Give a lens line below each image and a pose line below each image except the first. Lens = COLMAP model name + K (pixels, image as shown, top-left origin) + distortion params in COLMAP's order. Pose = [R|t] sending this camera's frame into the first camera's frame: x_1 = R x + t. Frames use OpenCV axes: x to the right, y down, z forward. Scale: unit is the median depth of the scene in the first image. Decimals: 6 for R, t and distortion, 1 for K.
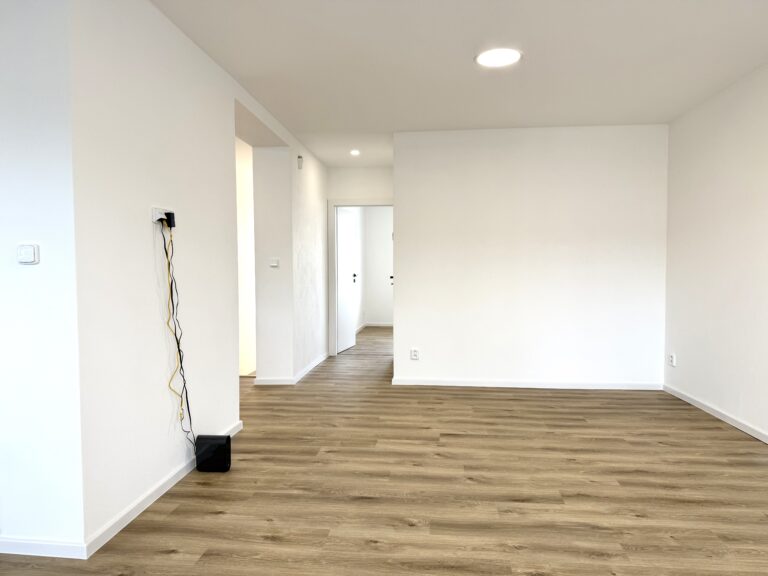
lens RADIAL K [[537.8, 0, 384.0], [0, 537.8, 288.0], [0, 0, 1]] dist [0.000613, -0.004078]
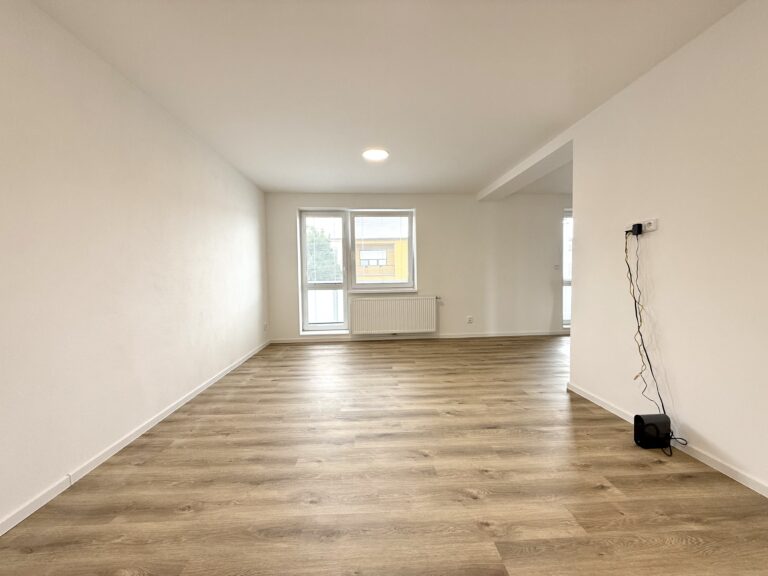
lens RADIAL K [[307.3, 0, 381.7], [0, 307.3, 288.2], [0, 0, 1]] dist [0.000056, 0.000141]
pose [[-0.988702, 0.023805, -0.147990, 0.334516], [0.011839, 0.996626, 0.081219, -0.047765], [0.149424, 0.078550, -0.985648, 1.574026]]
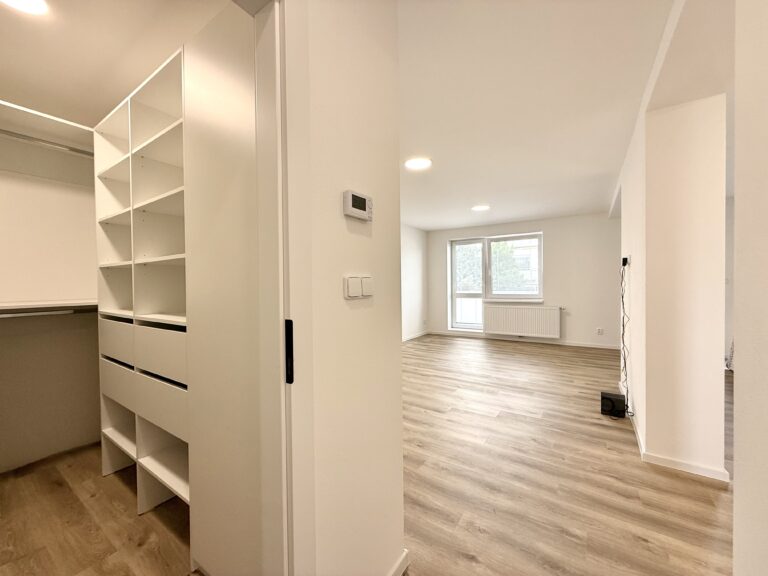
lens RADIAL K [[305.2, 0, 381.0], [0, 305.2, 291.0], [0, 0, 1]] dist [-0.001321, -0.000386]
pose [[-0.878526, 0.002746, 0.477687, -0.151097], [0.032338, 0.998031, 0.053736, -0.104220], [-0.476599, 0.062656, -0.876885, 2.175782]]
